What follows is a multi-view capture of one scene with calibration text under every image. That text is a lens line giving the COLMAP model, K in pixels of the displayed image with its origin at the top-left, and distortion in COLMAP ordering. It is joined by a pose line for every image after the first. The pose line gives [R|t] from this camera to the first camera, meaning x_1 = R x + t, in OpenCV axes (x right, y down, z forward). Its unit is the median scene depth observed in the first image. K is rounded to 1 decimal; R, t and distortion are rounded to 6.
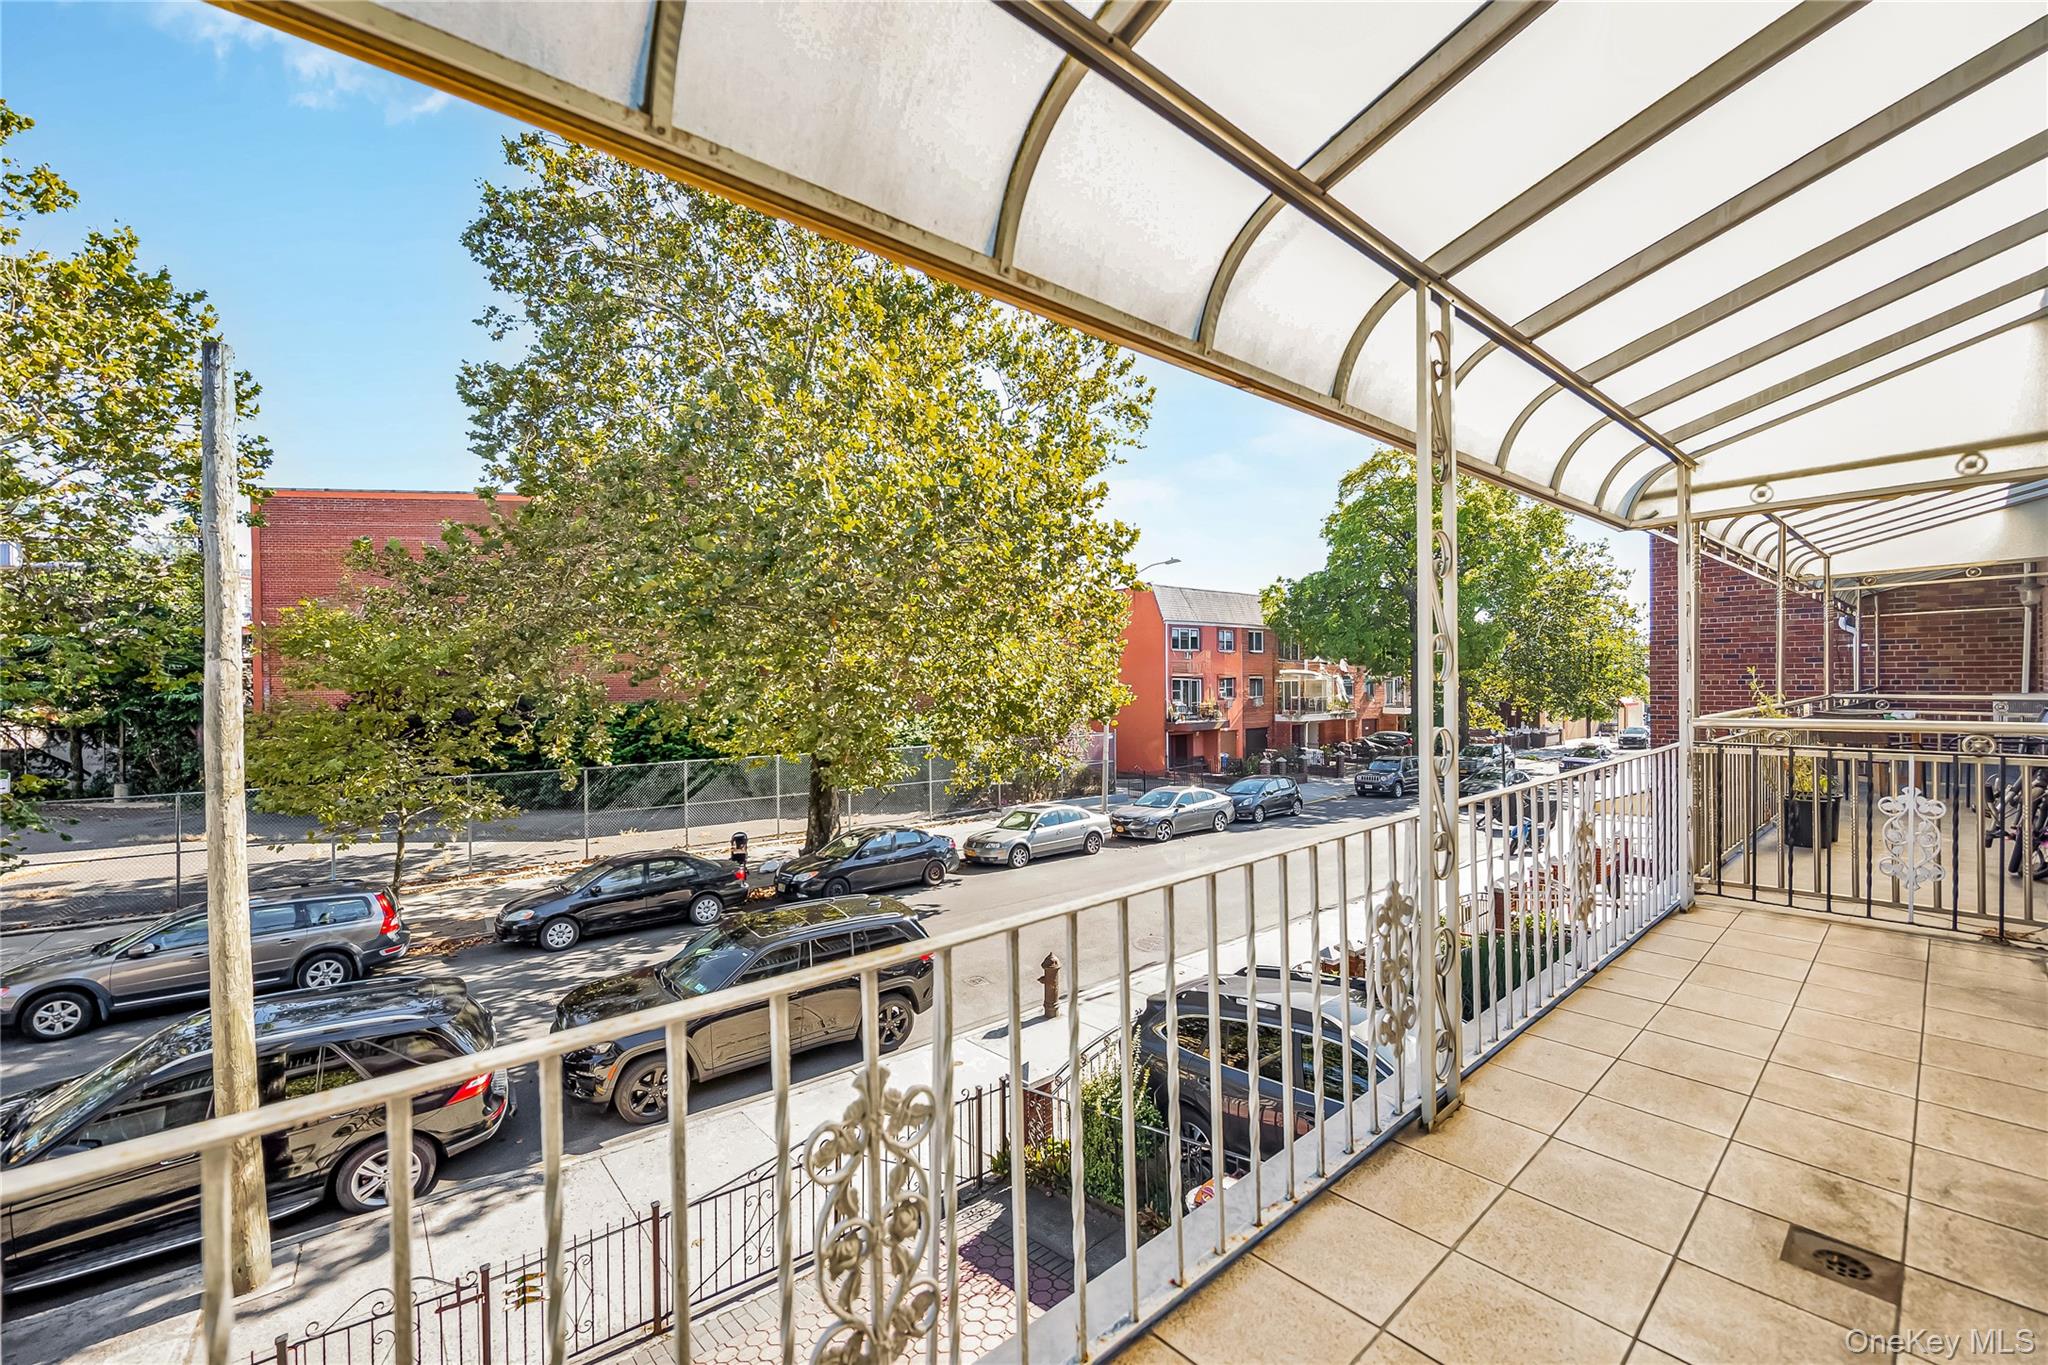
lens RADIAL K [[840.5, 0, 1027.1], [0, 840.5, 673.2], [0, 0, 1]] dist [0.000177, 0.000527]
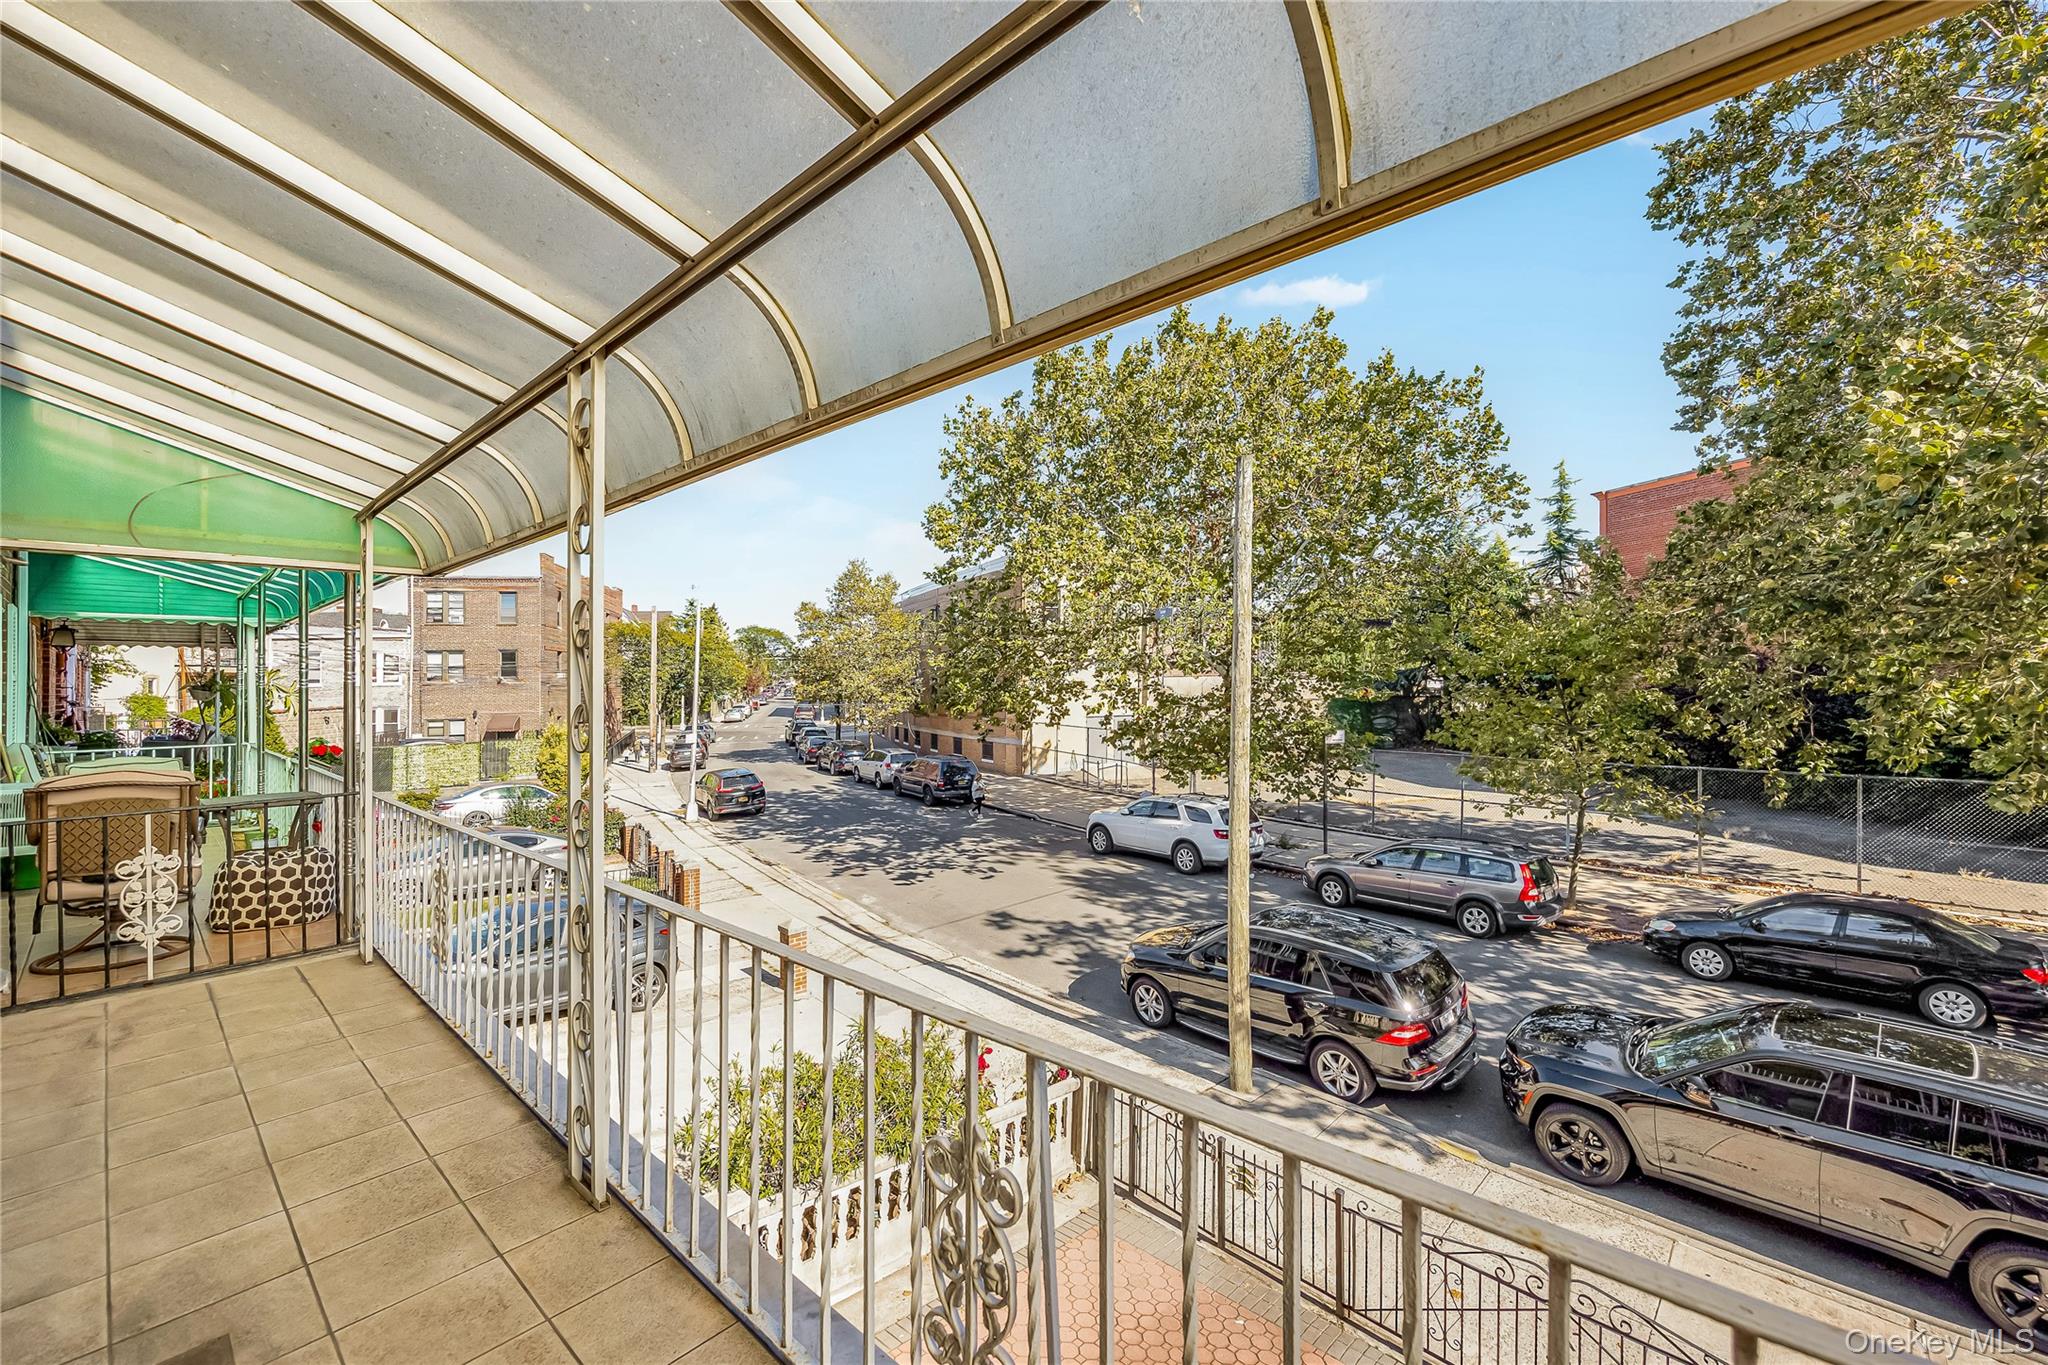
lens RADIAL K [[840.5, 0, 1027.1], [0, 840.5, 673.2], [0, 0, 1]] dist [0.000177, 0.000527]
pose [[0.107419, 0.003771, -0.994207, 0.194728], [0.028394, 0.999573, 0.006860, -0.010368], [0.993808, -0.028967, 0.107266, 0.184706]]
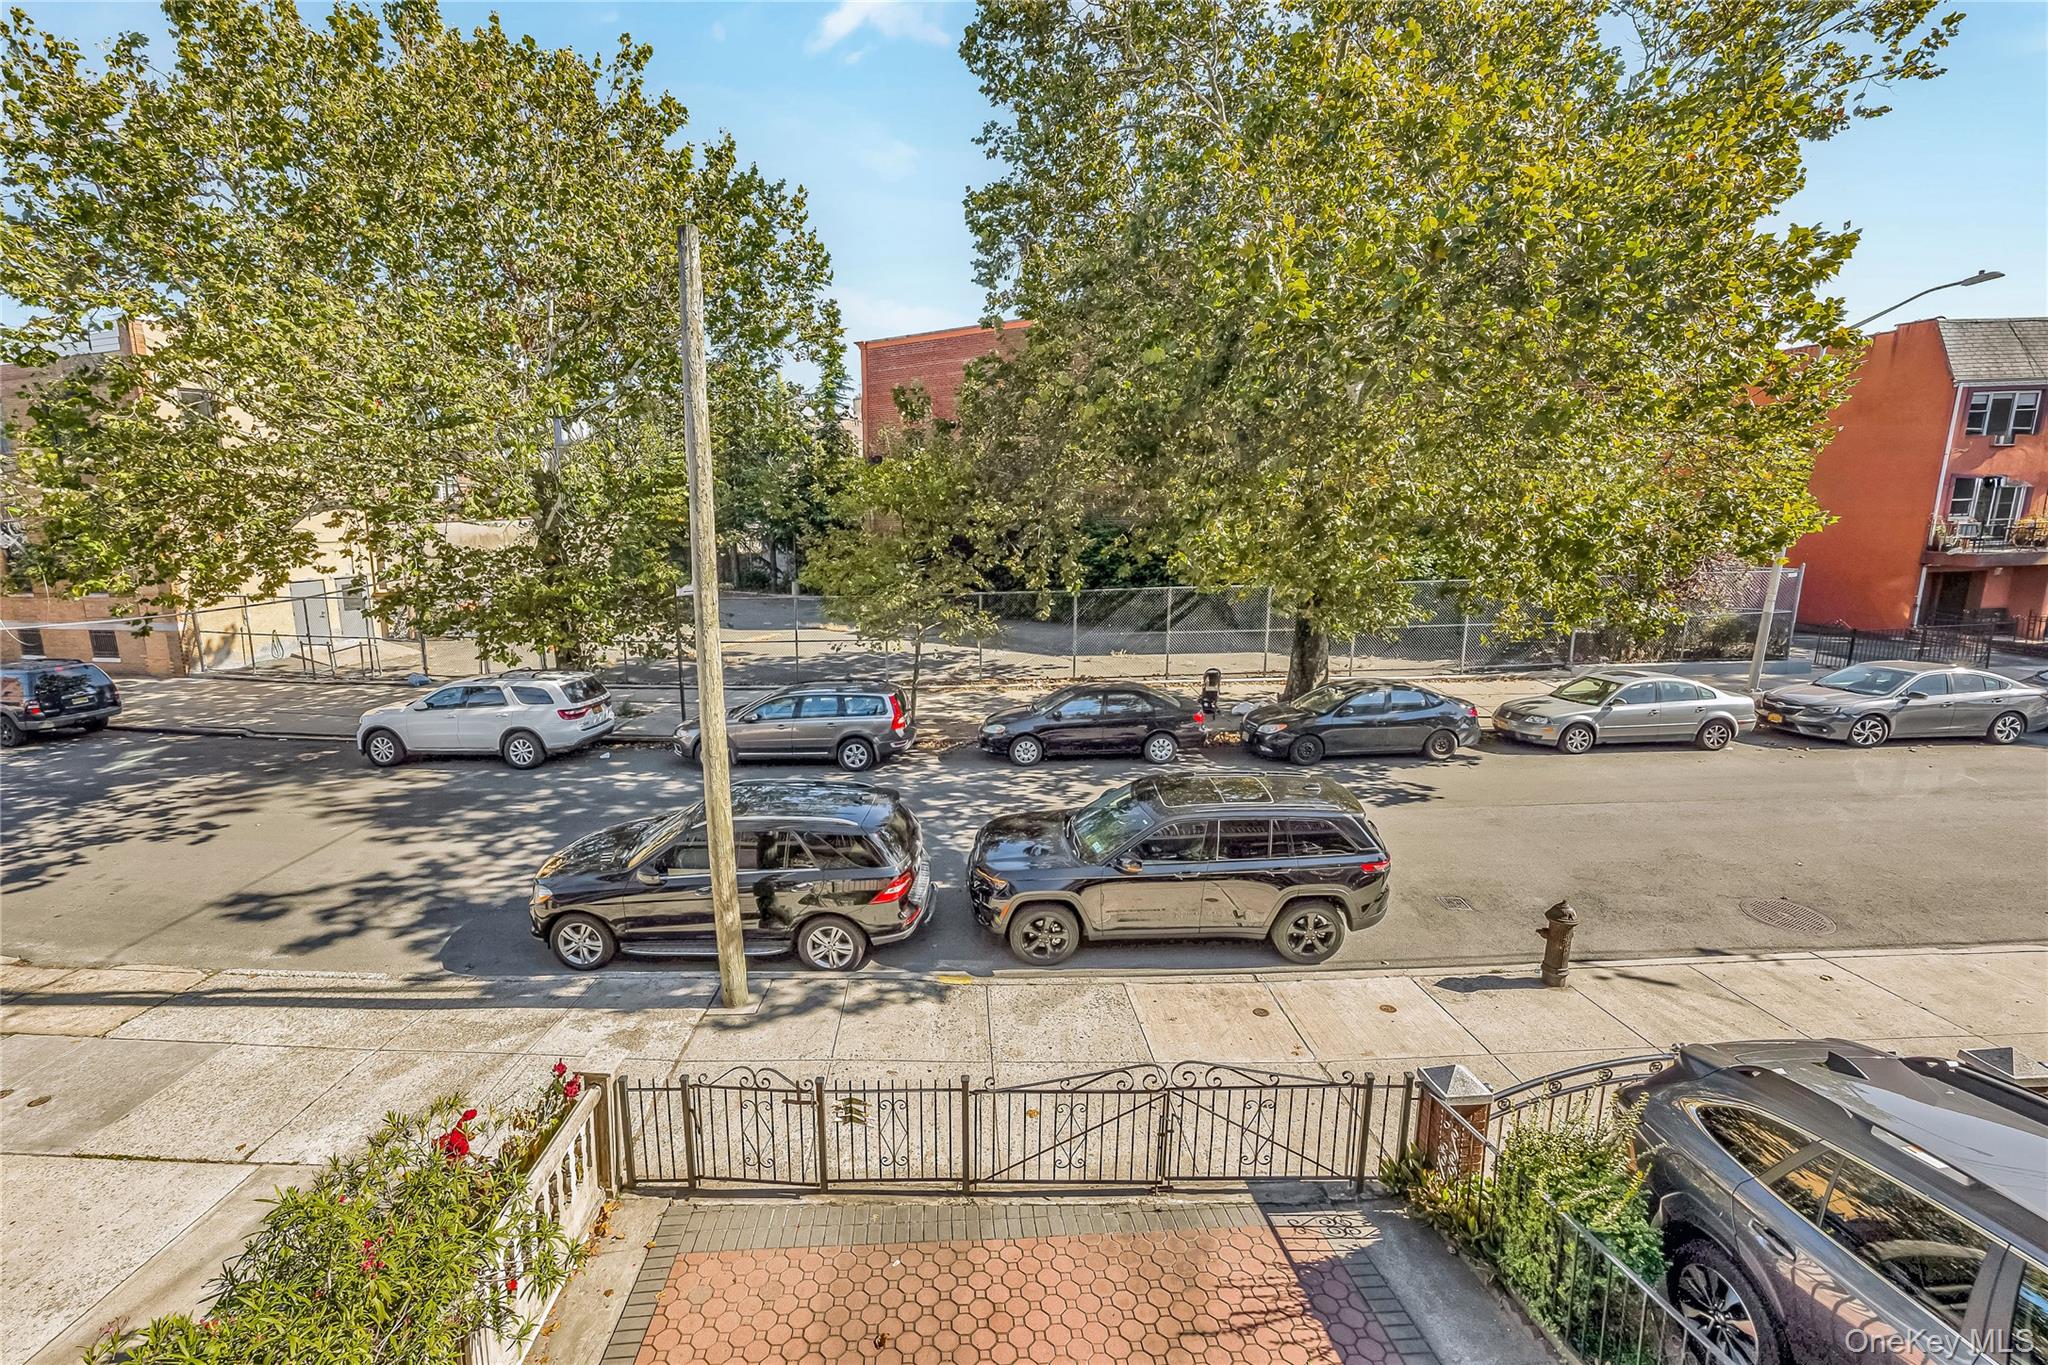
lens RADIAL K [[868.3, 0, 961.3], [0, 868.3, 666.6], [0, 0, 1]] dist [-0.001818, 0.000610]
pose [[0.776399, 0.106753, -0.621134, 0.047489], [0.025586, 0.979399, 0.200308, -0.015500], [0.629722, -0.171411, 0.757673, 0.110193]]
